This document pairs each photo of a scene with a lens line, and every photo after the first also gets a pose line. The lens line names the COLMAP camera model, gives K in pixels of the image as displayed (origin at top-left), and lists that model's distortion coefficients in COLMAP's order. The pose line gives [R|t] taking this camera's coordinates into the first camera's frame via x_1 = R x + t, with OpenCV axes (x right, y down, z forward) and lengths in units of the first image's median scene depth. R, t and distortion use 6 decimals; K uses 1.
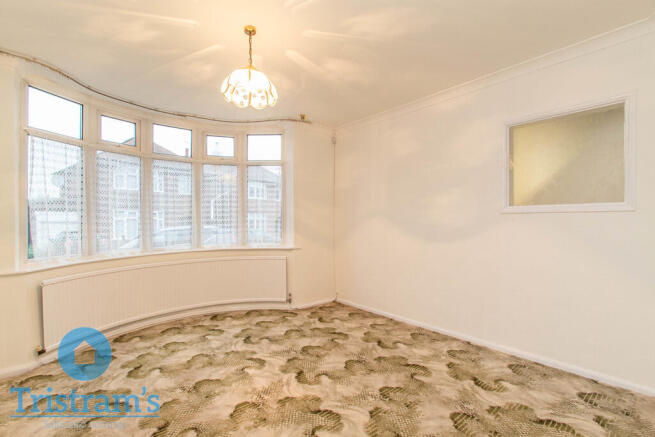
lens RADIAL K [[321.0, 0, 326.0], [0, 321.0, 219.5], [0, 0, 1]] dist [0.021384, -0.000482]
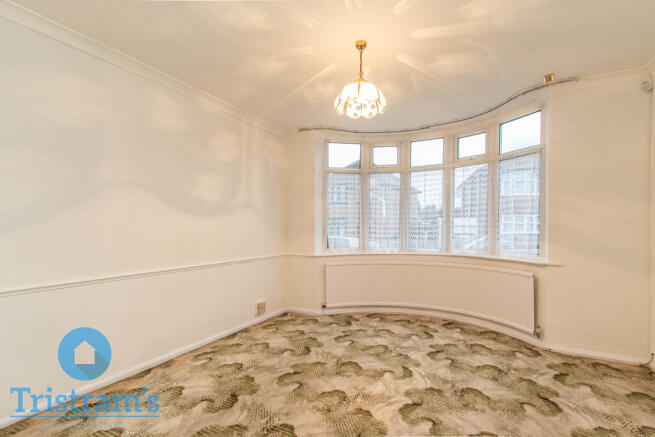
lens RADIAL K [[304.2, 0, 325.5], [0, 304.2, 228.9], [0, 0, 1]] dist [0.004996, 0.000556]
pose [[0.375469, 0.015581, -0.926704, 0.375030], [0.003105, 0.999832, 0.018068, -0.005096], [0.926830, -0.009661, 0.375358, 0.309971]]
